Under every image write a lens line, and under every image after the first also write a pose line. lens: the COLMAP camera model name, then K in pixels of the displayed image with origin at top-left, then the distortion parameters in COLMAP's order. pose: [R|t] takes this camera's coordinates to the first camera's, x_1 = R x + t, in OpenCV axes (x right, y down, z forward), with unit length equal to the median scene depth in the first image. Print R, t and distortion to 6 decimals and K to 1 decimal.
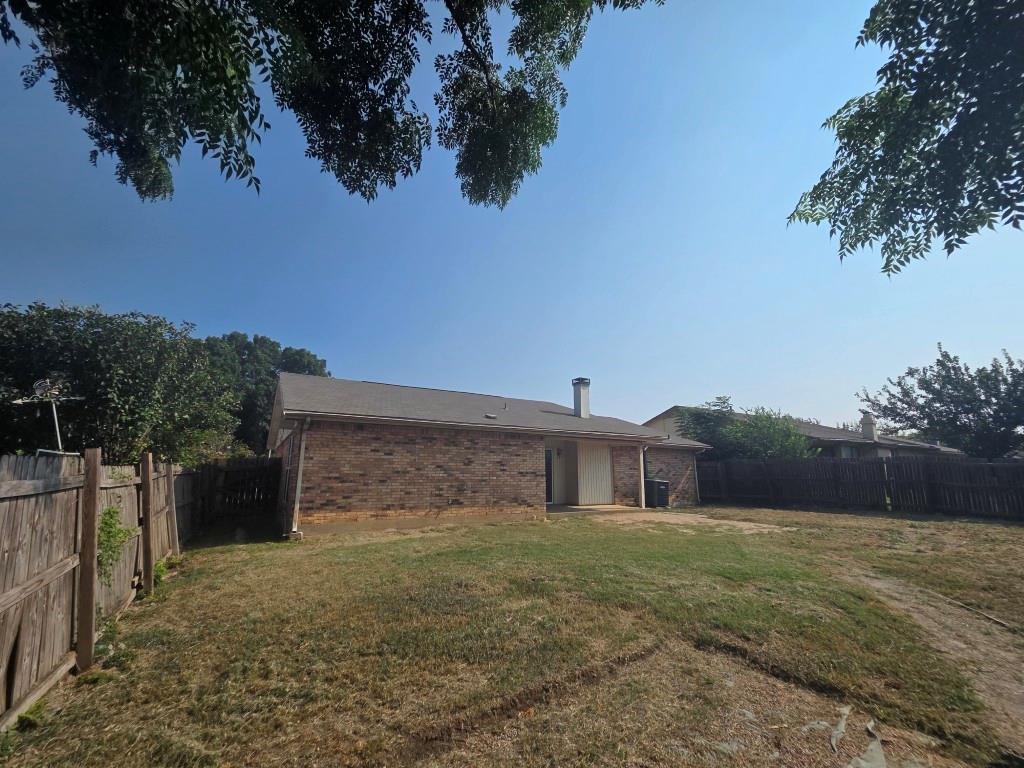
lens RADIAL K [[419.8, 0, 516.7], [0, 419.8, 382.5], [0, 0, 1]] dist [0.002755, -0.000463]
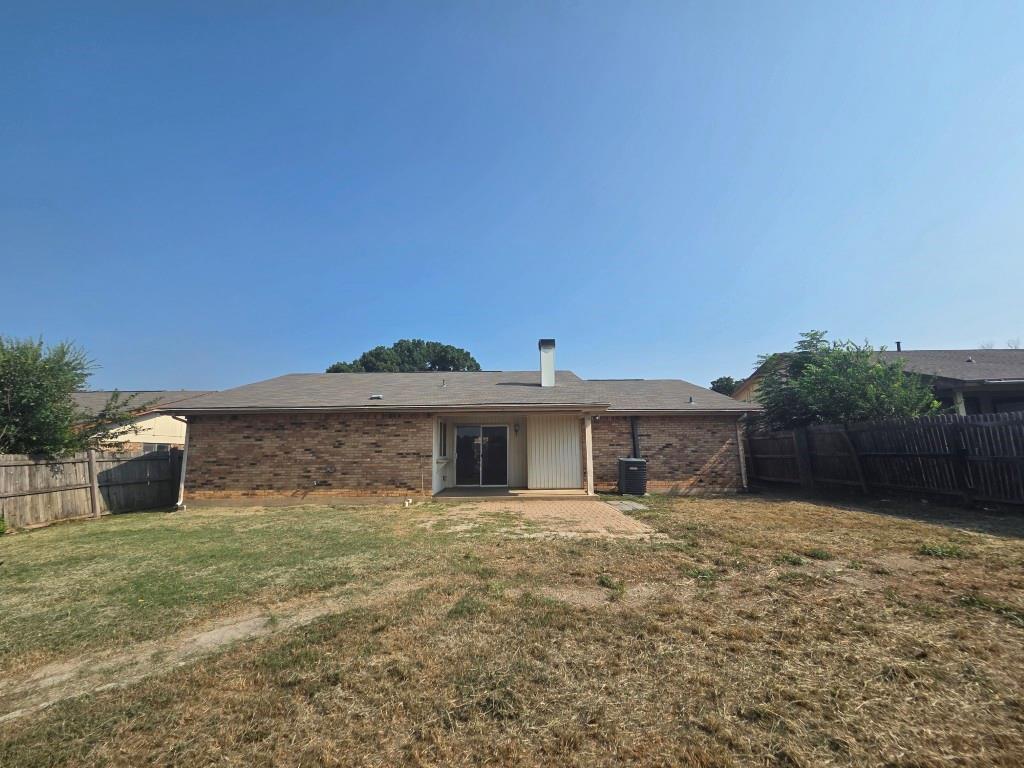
lens RADIAL K [[419.8, 0, 513.0], [0, 419.8, 385.3], [0, 0, 1]] dist [0.002755, -0.000463]
pose [[0.858308, -0.101147, -0.503067, 0.811571], [0.126810, 0.991782, 0.016950, 0.089852], [0.497219, -0.078342, 0.864081, 0.370154]]
